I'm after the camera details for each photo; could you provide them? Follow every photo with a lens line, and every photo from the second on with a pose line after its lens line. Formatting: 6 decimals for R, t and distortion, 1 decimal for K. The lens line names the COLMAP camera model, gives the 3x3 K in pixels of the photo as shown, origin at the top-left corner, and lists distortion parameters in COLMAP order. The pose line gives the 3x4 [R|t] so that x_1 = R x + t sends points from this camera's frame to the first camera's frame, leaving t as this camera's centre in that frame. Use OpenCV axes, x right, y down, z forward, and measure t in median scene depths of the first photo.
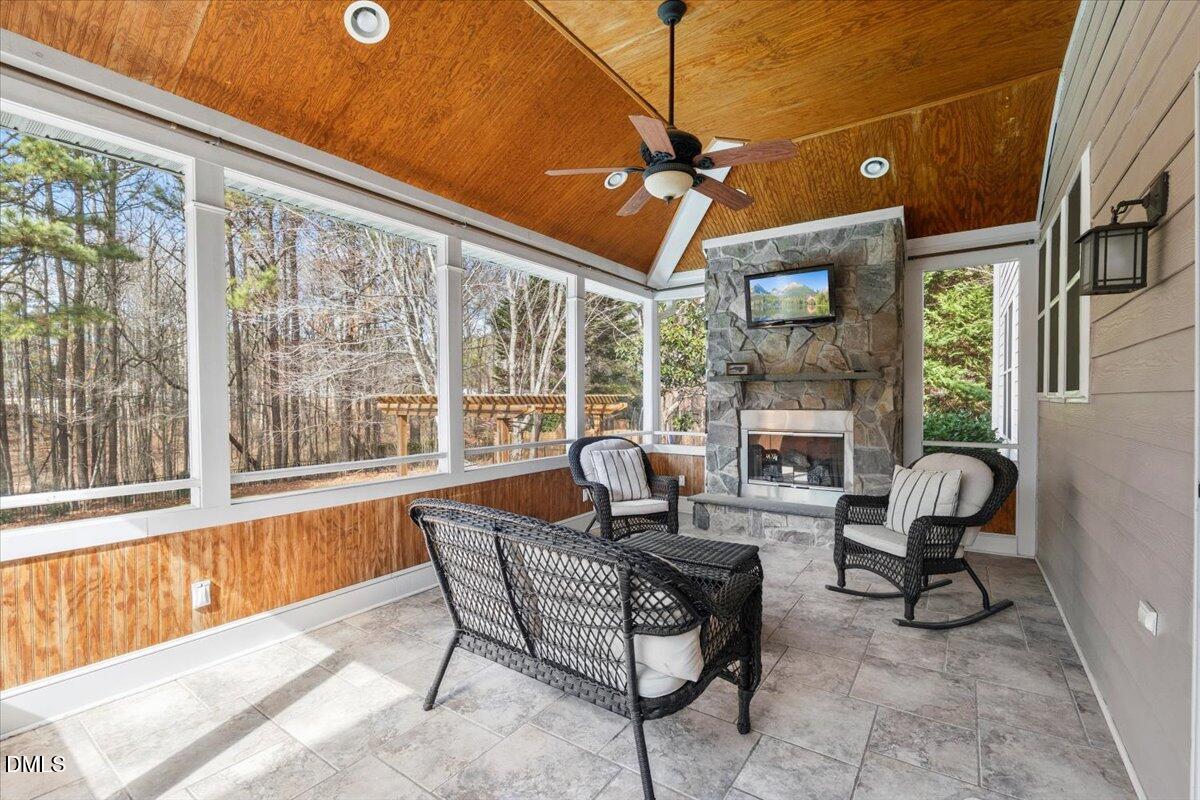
lens RADIAL K [[508.5, 0, 600.1], [0, 508.5, 404.6], [0, 0, 1]] dist [-0.010291, 0.001868]
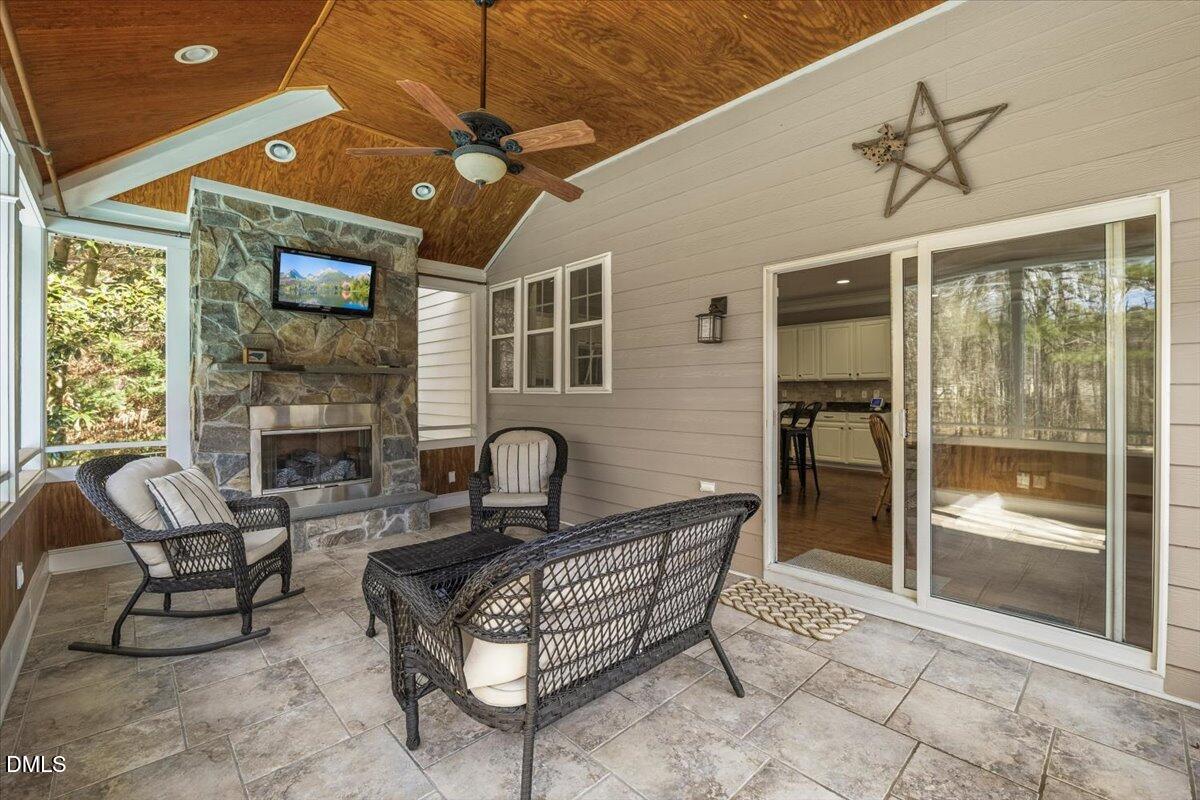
lens RADIAL K [[508.5, 0, 599.9], [0, 508.5, 393.5], [0, 0, 1]] dist [-0.010291, 0.001868]
pose [[0.233187, -0.003572, 0.972425, -0.402516], [0.013062, 0.999915, 0.000541, -0.003149], [-0.972344, 0.012576, 0.233214, 0.286972]]
